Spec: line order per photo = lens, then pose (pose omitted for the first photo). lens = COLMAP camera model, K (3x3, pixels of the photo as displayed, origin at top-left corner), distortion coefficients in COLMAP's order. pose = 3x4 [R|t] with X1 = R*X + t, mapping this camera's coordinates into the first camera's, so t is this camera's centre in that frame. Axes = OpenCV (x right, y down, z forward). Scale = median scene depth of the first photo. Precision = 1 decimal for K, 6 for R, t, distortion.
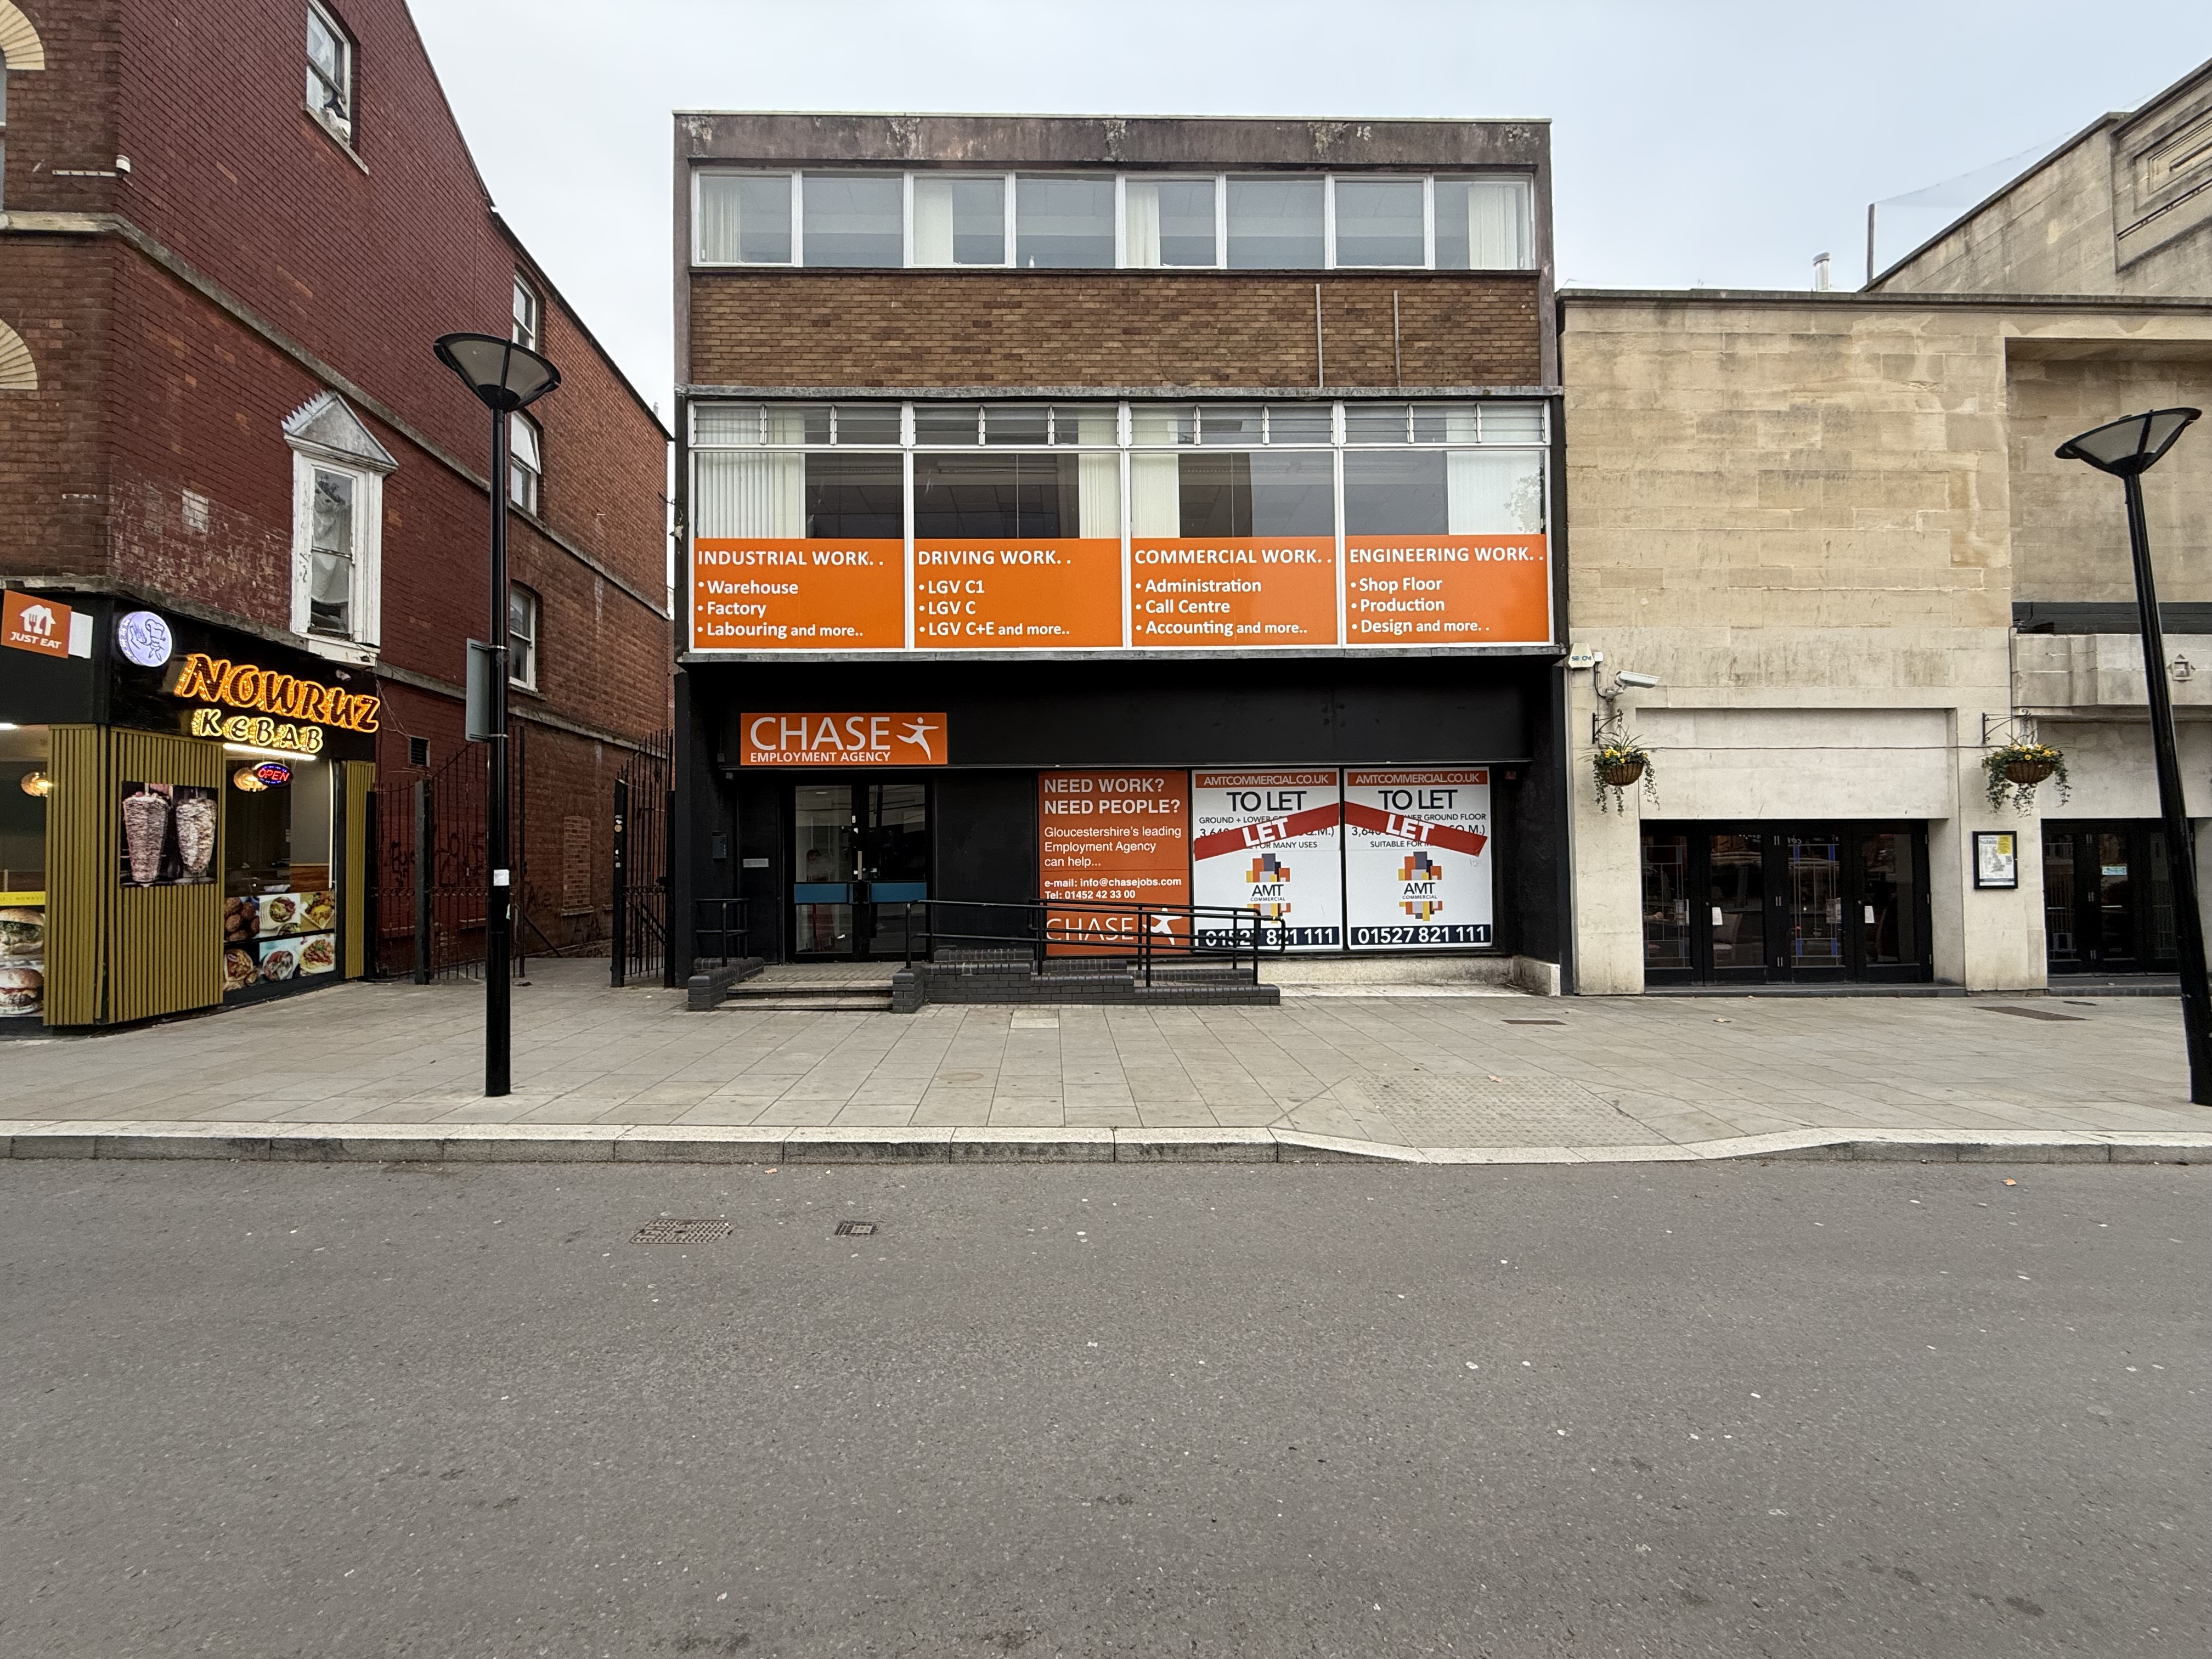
lens RADIAL K [[888.5, 0, 1105.1], [0, 888.5, 829.9], [0, 0, 1]] dist [-0.002736, 0.000355]
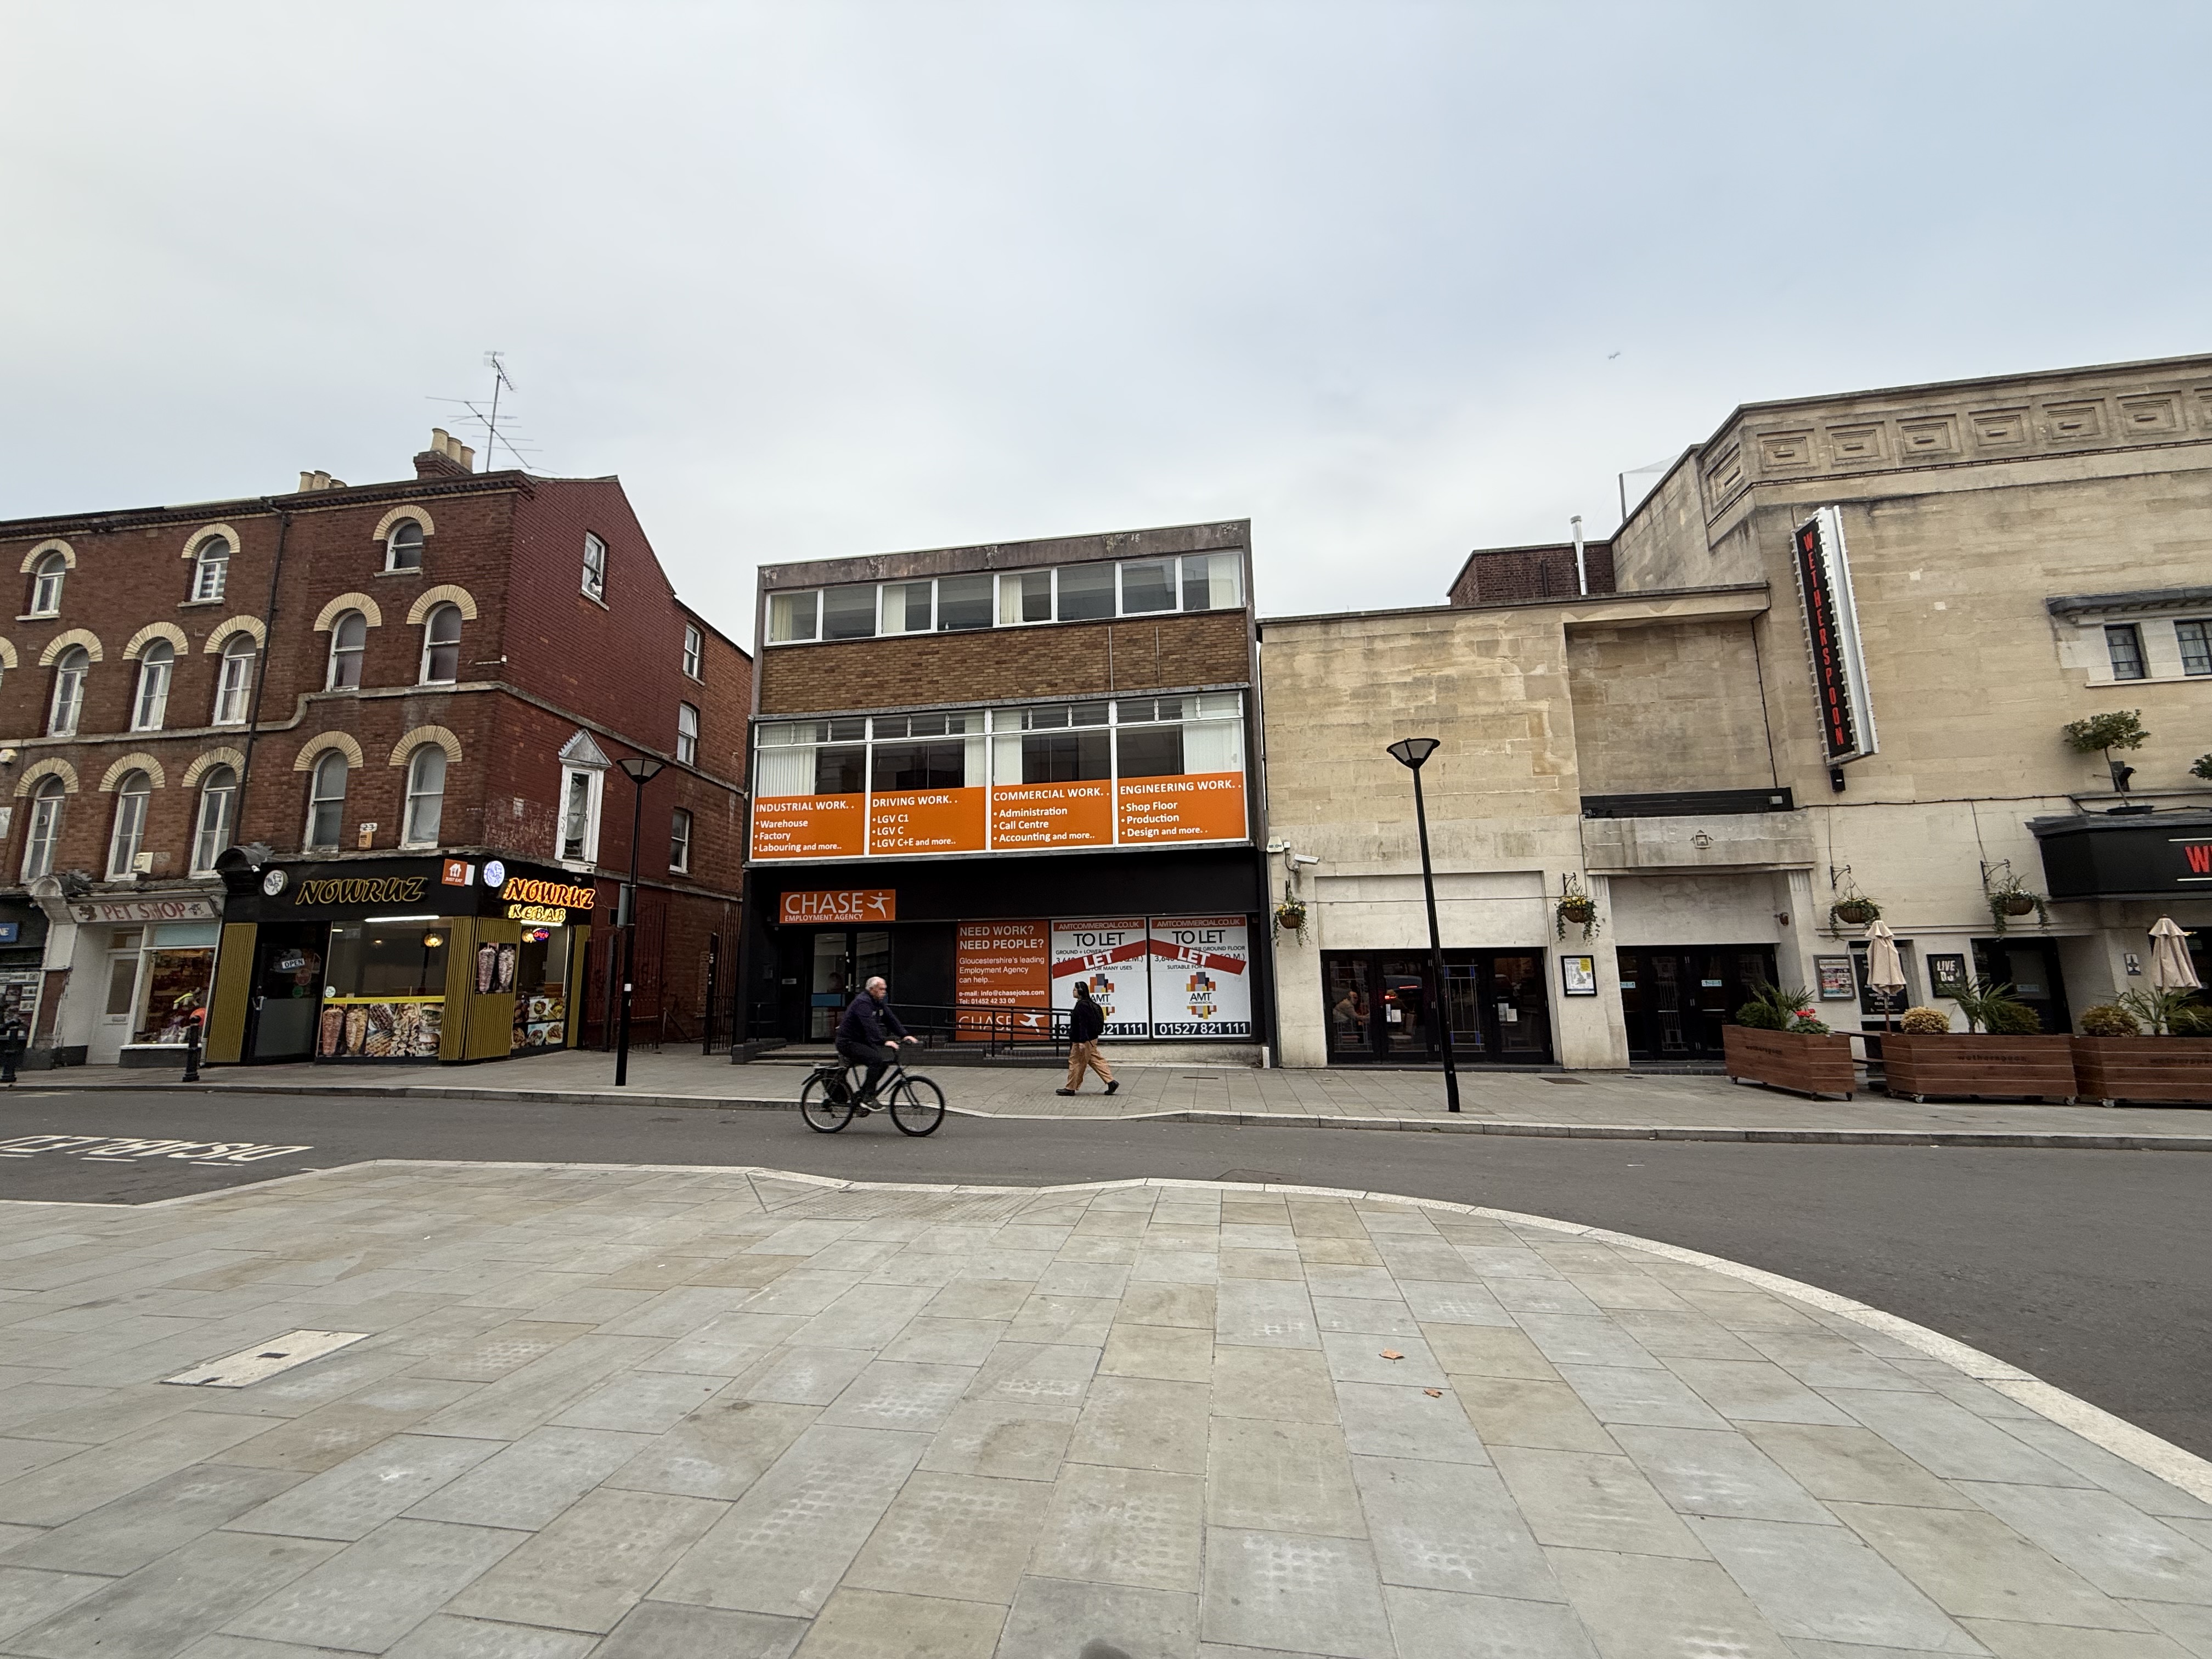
lens RADIAL K [[888.5, 0, 1104.1], [0, 888.5, 825.9], [0, 0, 1]] dist [-0.002736, 0.000355]
pose [[0.983349, -0.035262, -0.178273, 0.513179], [0.010556, 0.990420, -0.137680, -0.016314], [0.181420, 0.133506, 0.974301, -0.573871]]
